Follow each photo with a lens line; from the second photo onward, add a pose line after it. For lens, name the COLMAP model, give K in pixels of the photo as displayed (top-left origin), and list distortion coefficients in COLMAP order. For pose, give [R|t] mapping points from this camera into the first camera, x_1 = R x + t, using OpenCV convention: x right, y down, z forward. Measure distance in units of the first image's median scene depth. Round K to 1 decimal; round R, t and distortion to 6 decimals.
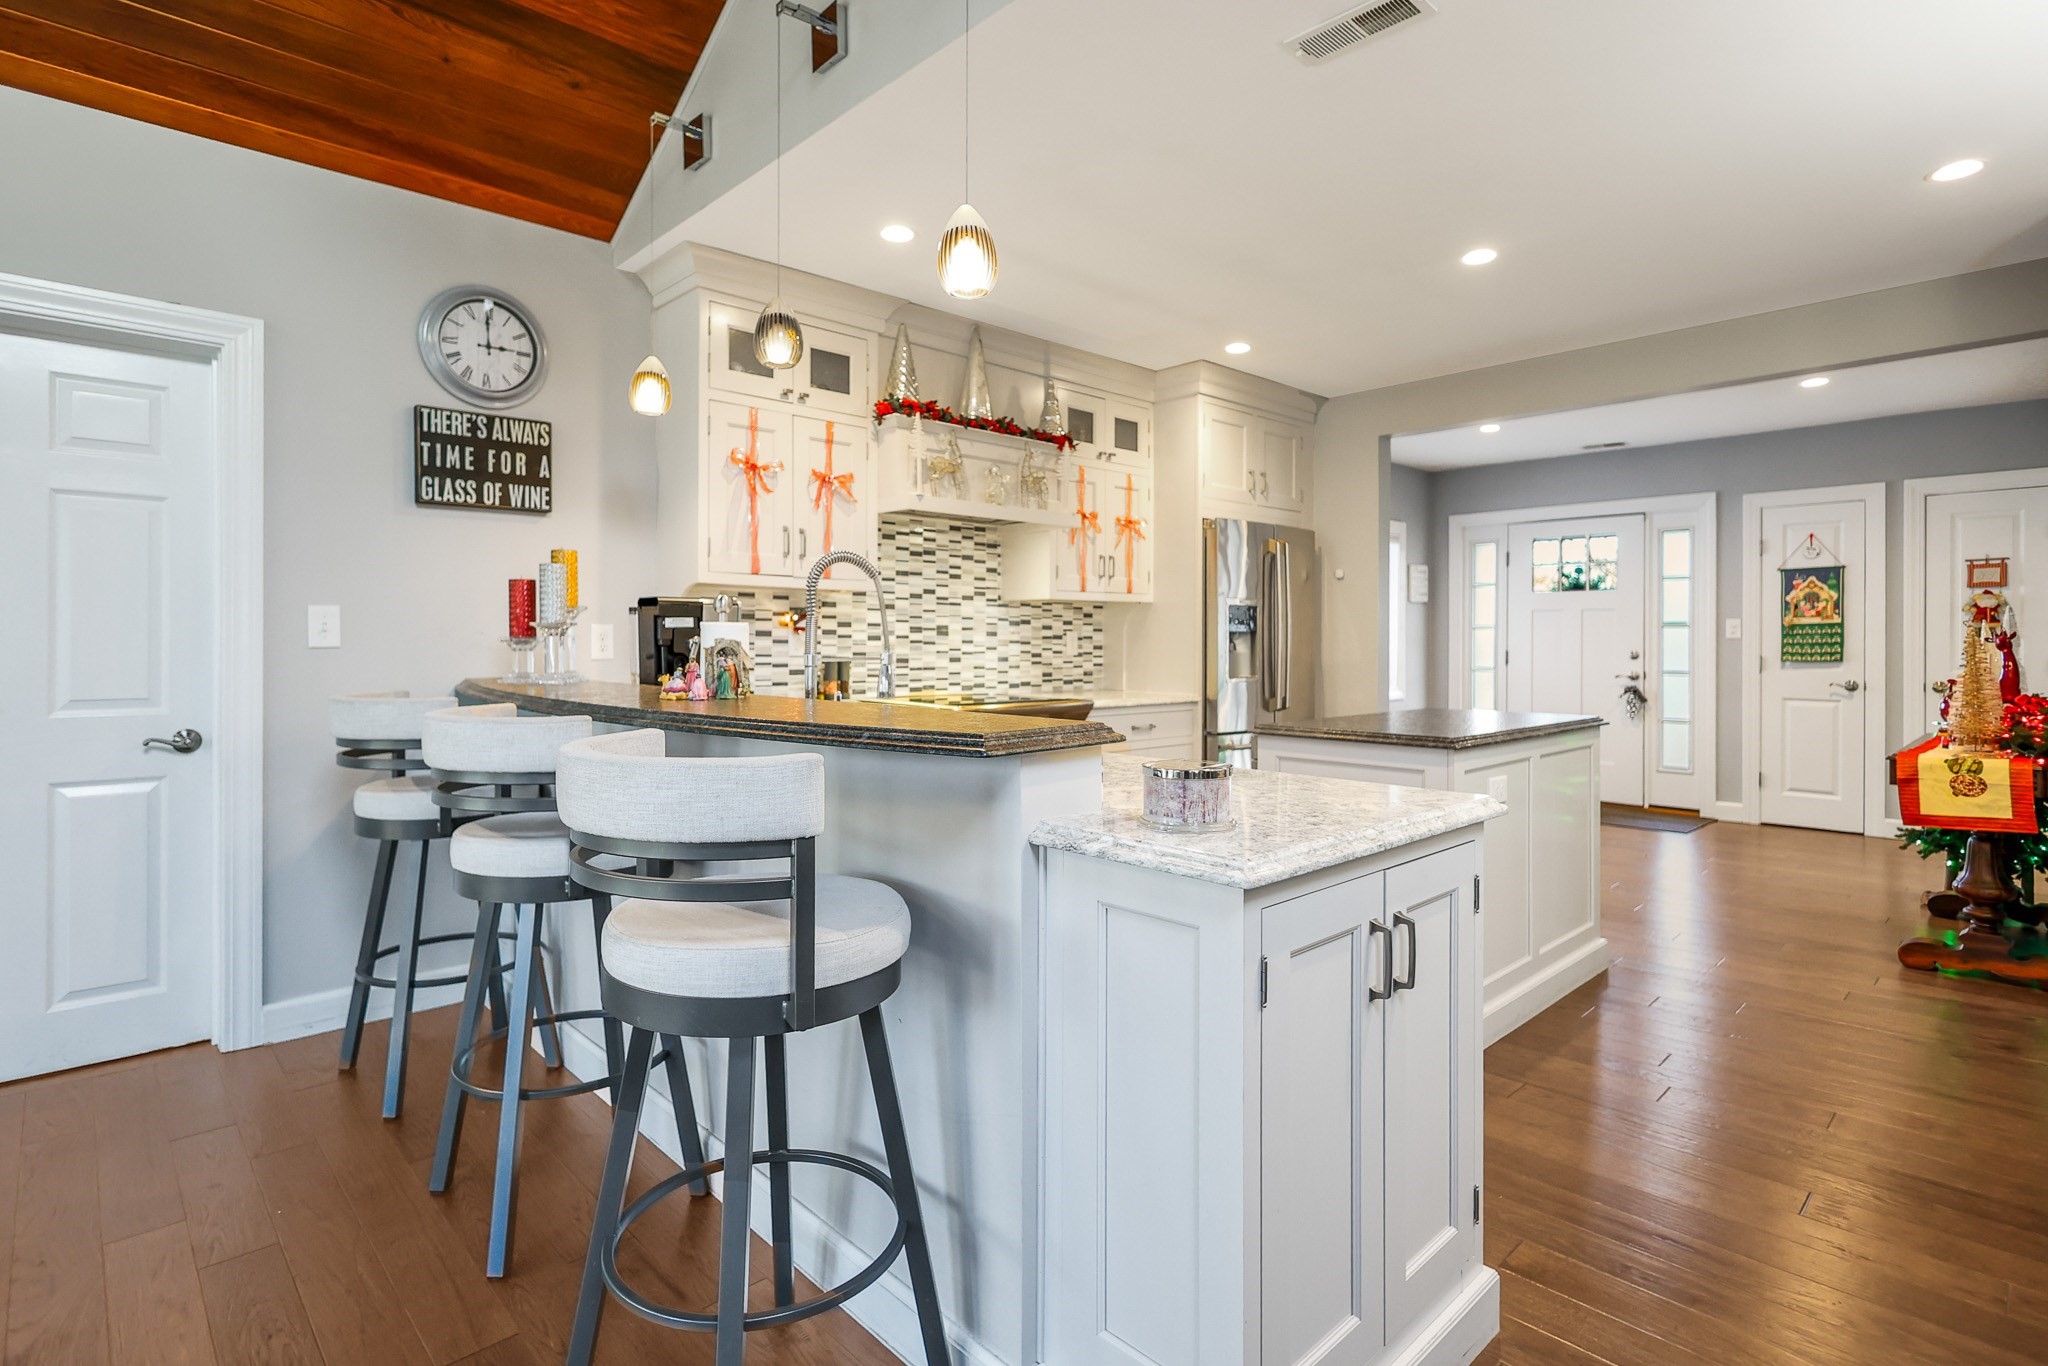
lens RADIAL K [[999.6, 0, 966.2], [0, 999.6, 655.9], [0, 0, 1]] dist [-0.003770, 0.001501]
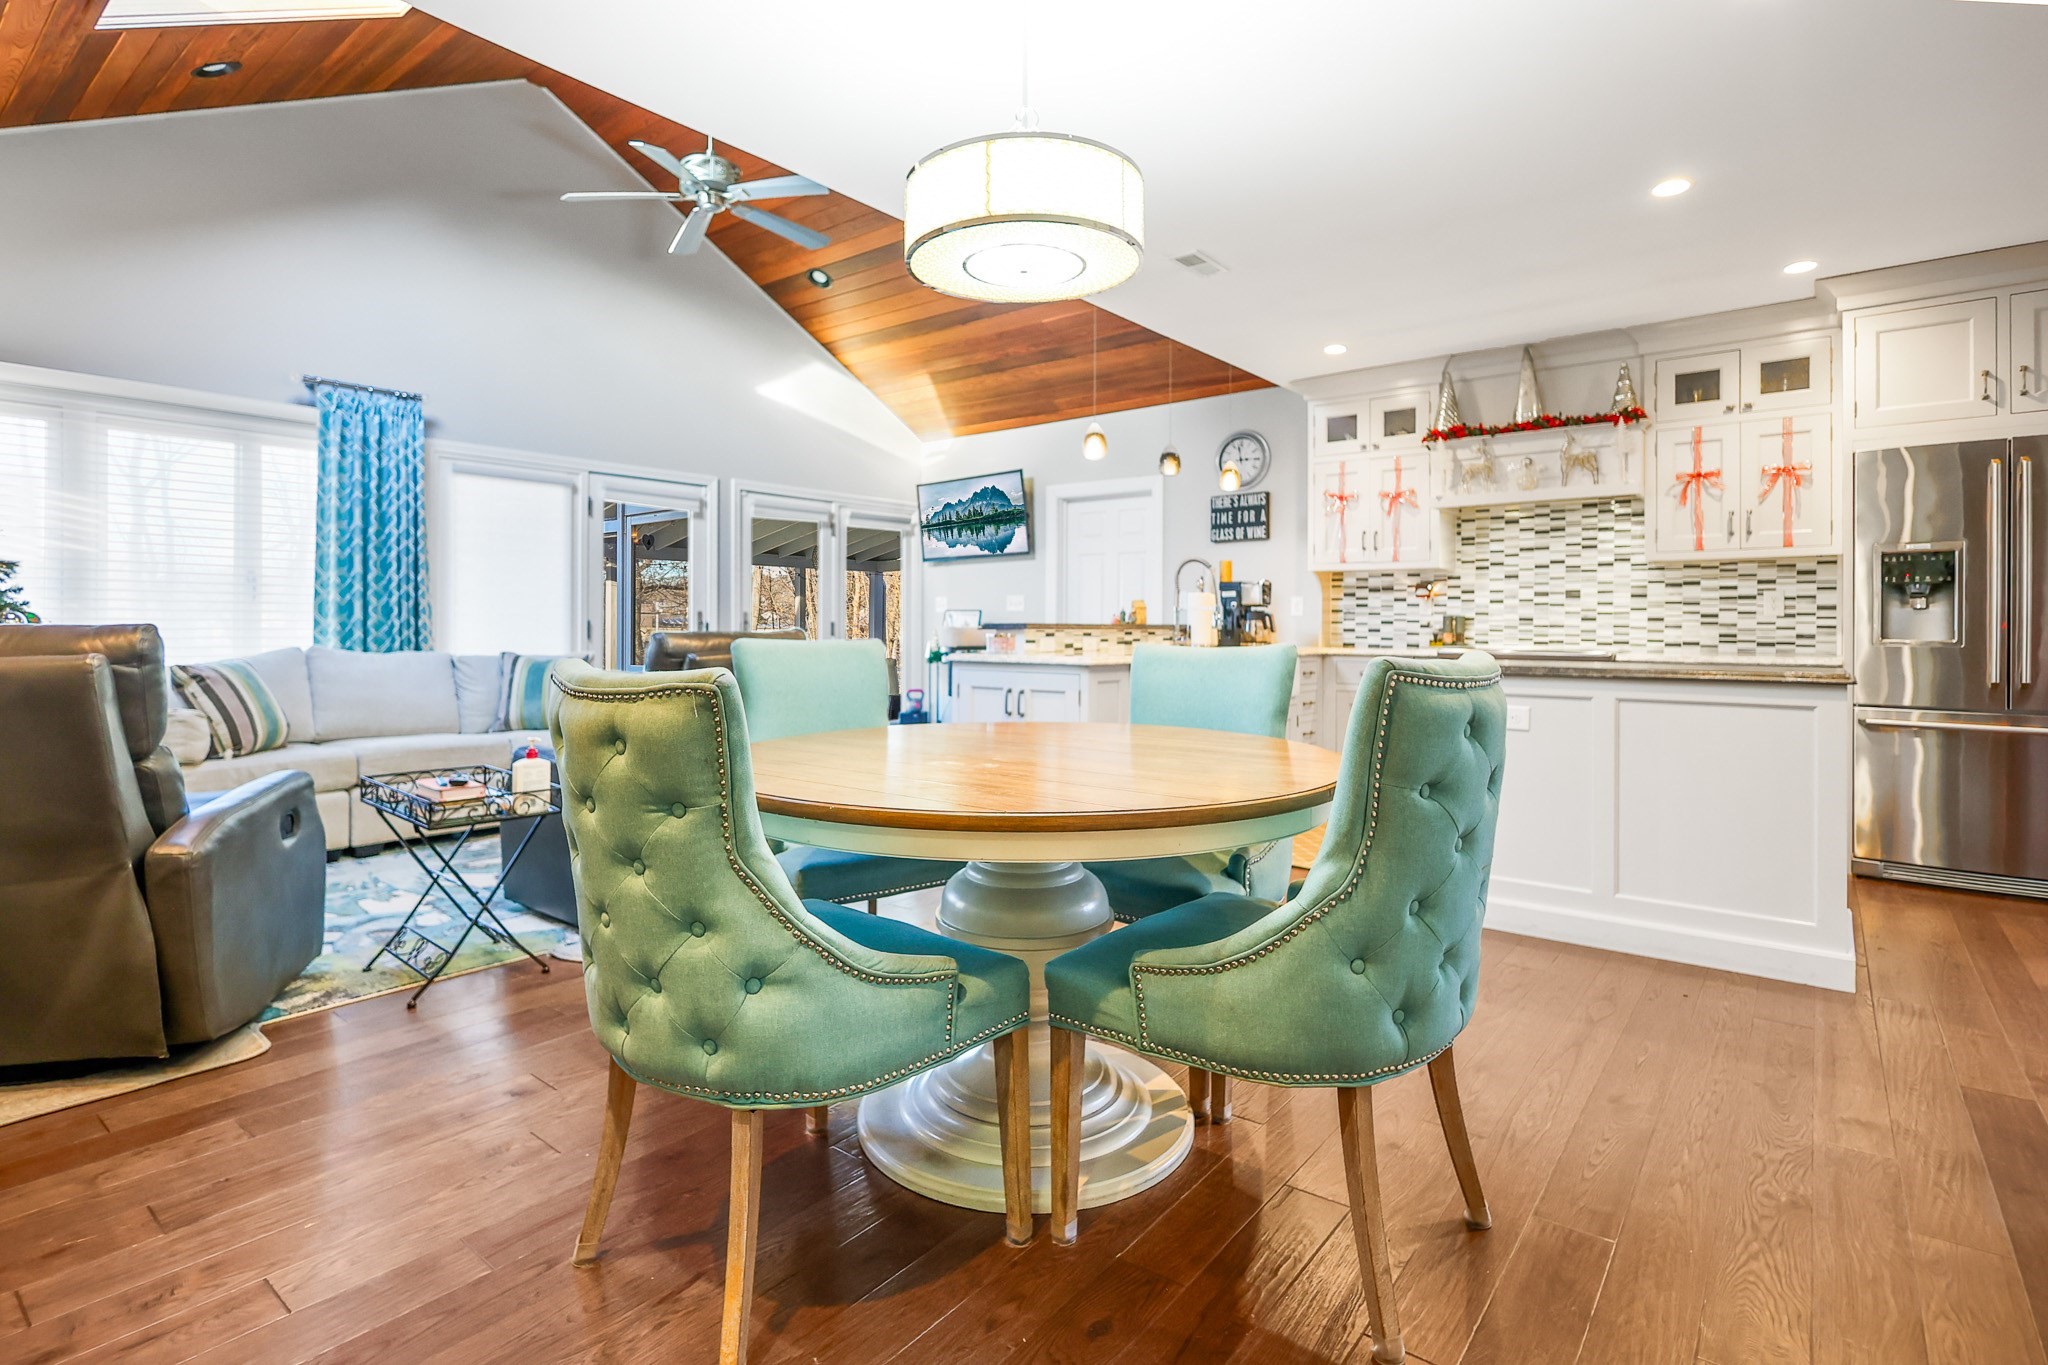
lens RADIAL K [[999.6, 0, 1096.0], [0, 999.6, 639.9], [0, 0, 1]] dist [-0.003770, 0.001501]
pose [[0.220199, 0.007470, -0.975426, 1.020898], [-0.020936, 0.999777, 0.002930, 0.037508], [0.975230, 0.019776, 0.220306, 0.197701]]
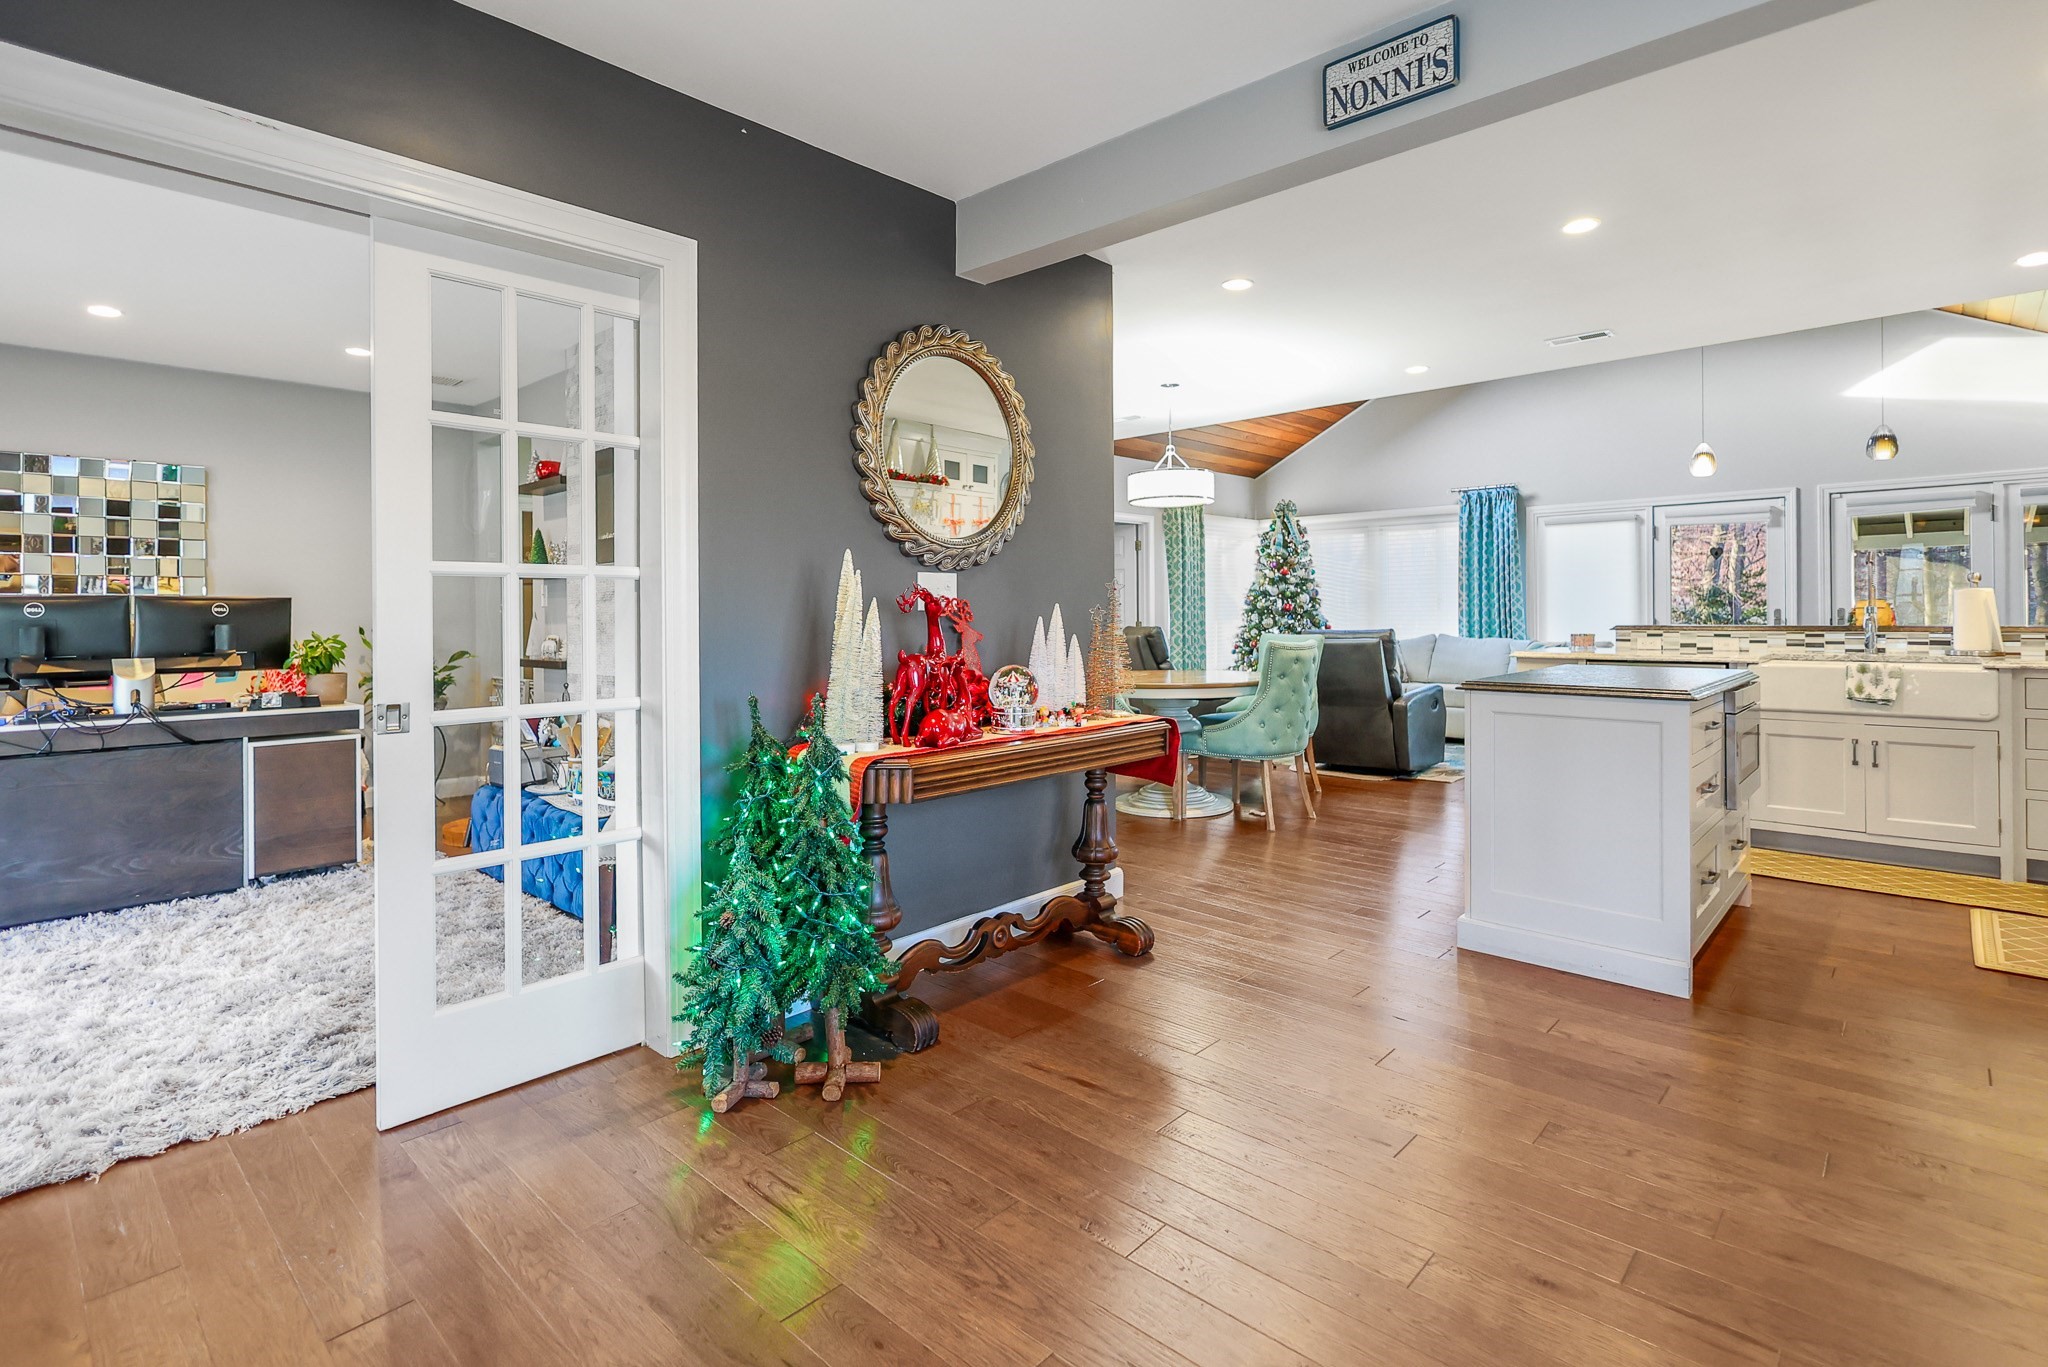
lens RADIAL K [[999.6, 0, 1015.2], [0, 999.6, 611.3], [0, 0, 1]] dist [-0.003770, 0.001501]
pose [[-0.990911, 0.002342, -0.134497, 0.930256], [0.000024, 0.999852, 0.017229, -0.012235], [0.134517, 0.017069, -0.990764, 1.415608]]
